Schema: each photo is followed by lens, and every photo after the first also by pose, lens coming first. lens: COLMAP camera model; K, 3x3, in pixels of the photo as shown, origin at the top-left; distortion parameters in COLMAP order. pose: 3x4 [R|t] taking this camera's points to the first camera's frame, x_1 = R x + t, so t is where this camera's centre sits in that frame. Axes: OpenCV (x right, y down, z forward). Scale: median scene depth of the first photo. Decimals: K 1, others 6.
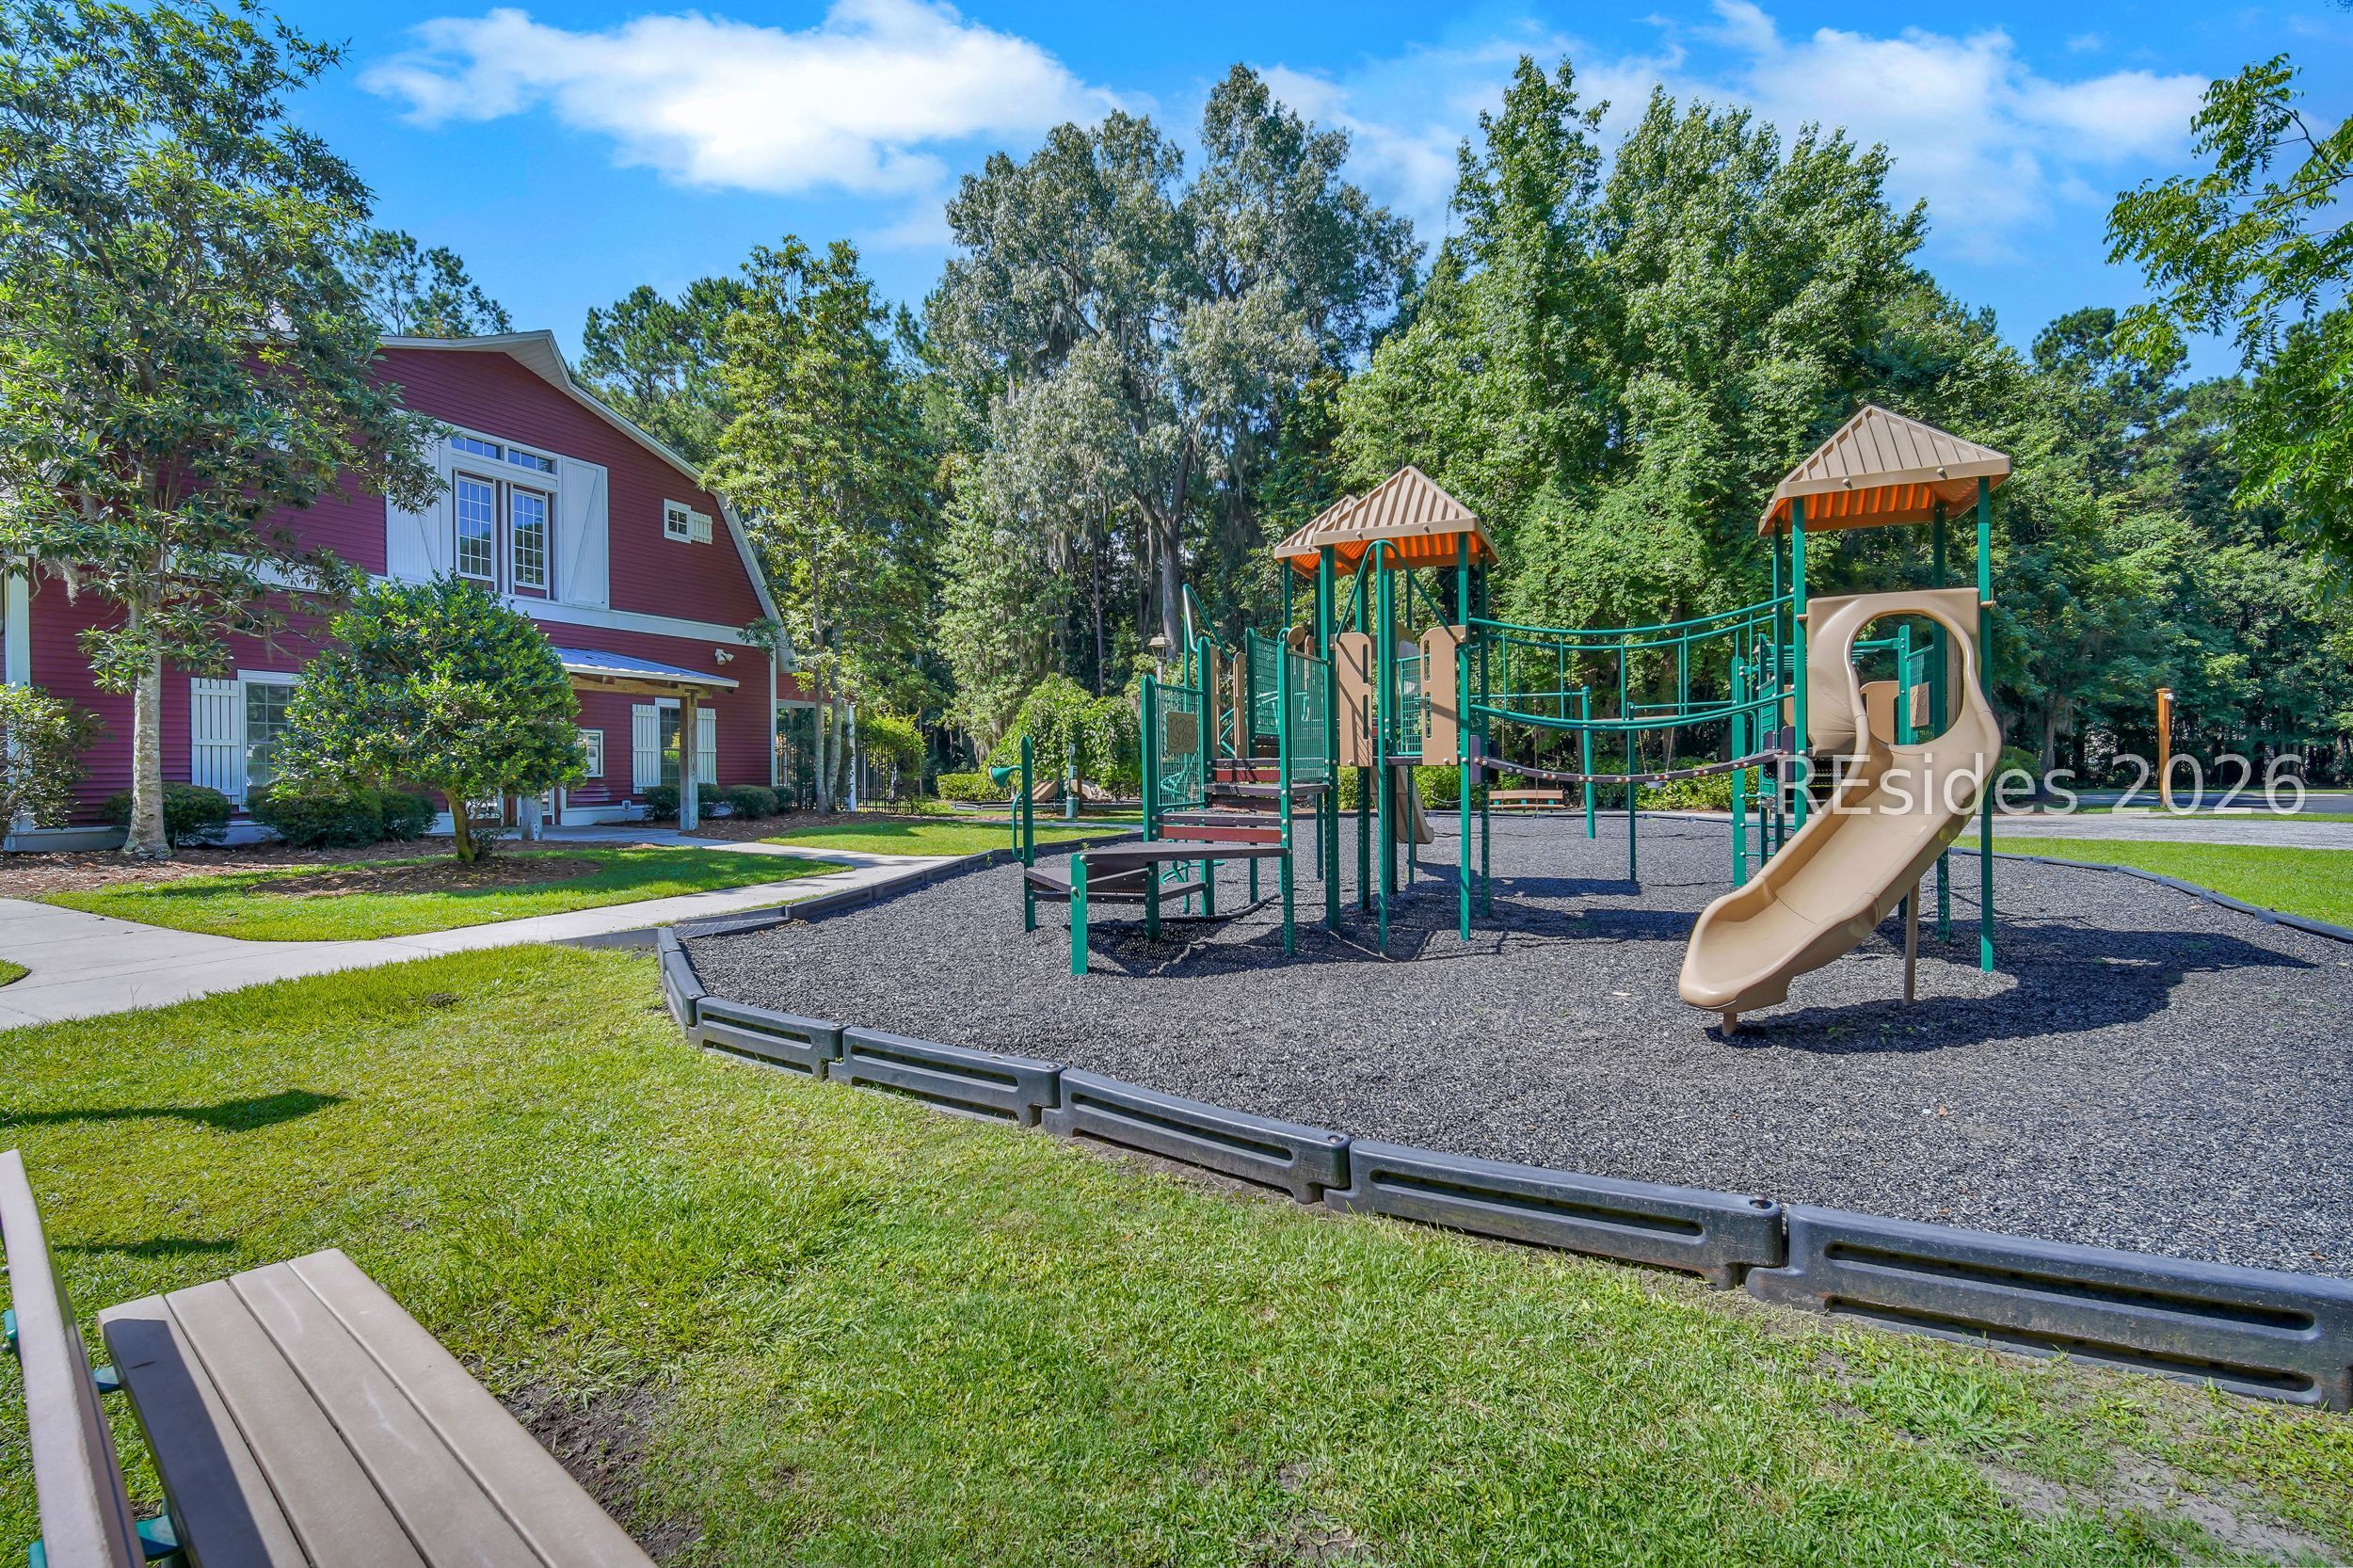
lens RADIAL K [[1107.0, 0, 1167.5], [0, 1107.0, 795.6], [0, 0, 1]] dist [0.012019, -0.000357]
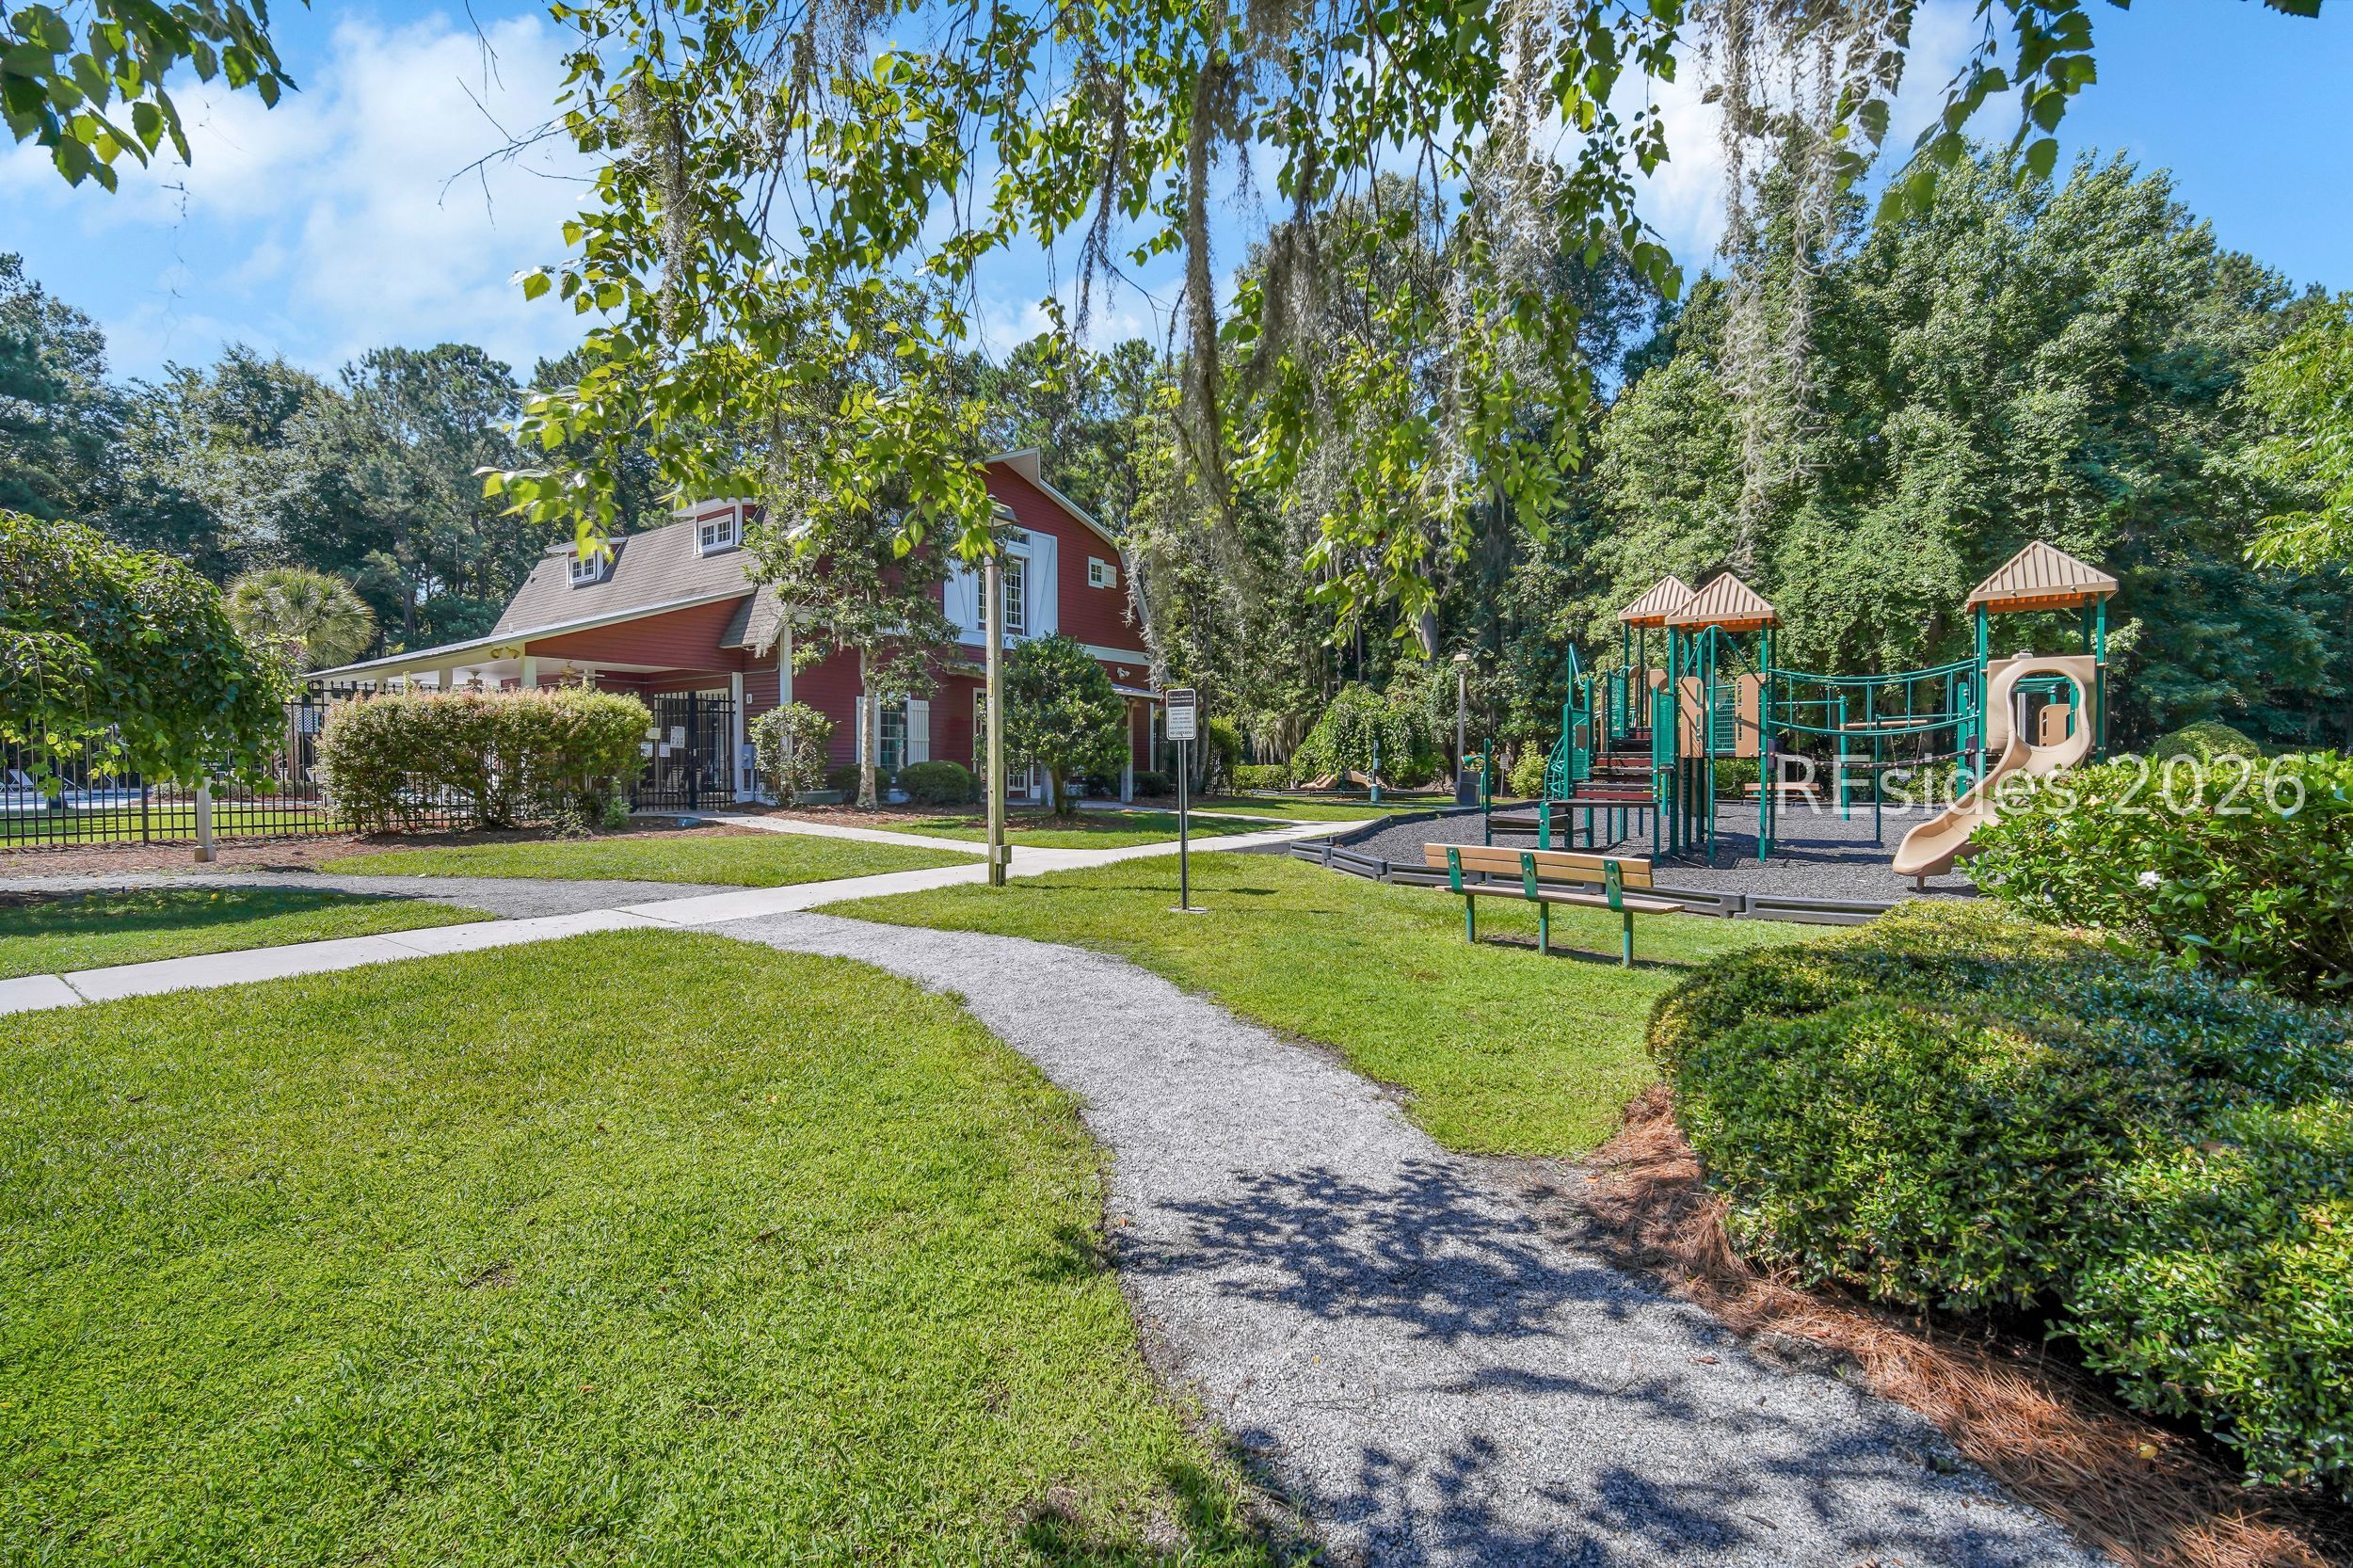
lens RADIAL K [[1107.0, 0, 1167.5], [0, 1107.0, 795.6], [0, 0, 1]] dist [0.012019, -0.000357]
pose [[0.983156, 0.013427, -0.182273, -0.085682], [-0.012625, 0.999905, 0.005556, 0.009238], [0.182331, -0.003161, 0.983232, -0.224473]]
